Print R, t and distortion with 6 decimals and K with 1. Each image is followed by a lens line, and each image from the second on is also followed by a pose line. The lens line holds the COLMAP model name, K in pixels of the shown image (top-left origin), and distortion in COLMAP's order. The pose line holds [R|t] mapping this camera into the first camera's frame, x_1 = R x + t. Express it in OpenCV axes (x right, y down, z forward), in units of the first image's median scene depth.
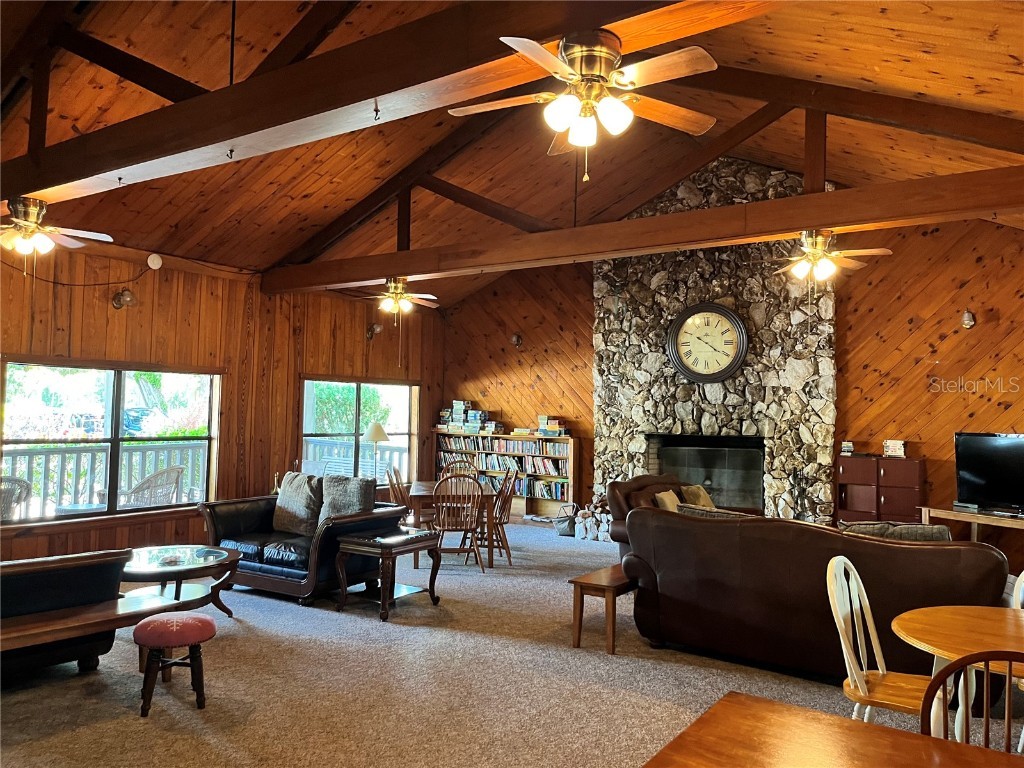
lens RADIAL K [[771.8, 0, 509.9], [0, 771.8, 379.2], [0, 0, 1]] dist [0.047869, -0.011842]
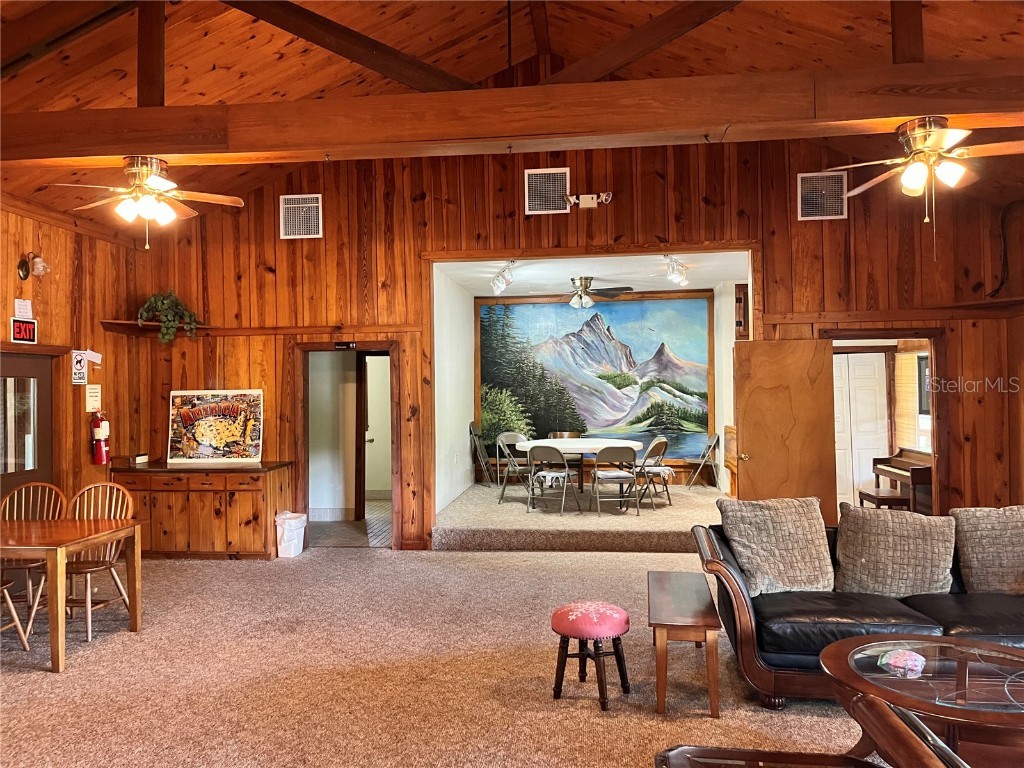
lens RADIAL K [[771.8, 0, 511.1], [0, 771.8, 383.3], [0, 0, 1]] dist [0.047869, -0.011842]
pose [[-0.882463, -0.014490, -0.470159, 0.081473], [0.012925, 0.998401, -0.055029, 0.049024], [0.470205, -0.054637, -0.880864, 1.208691]]
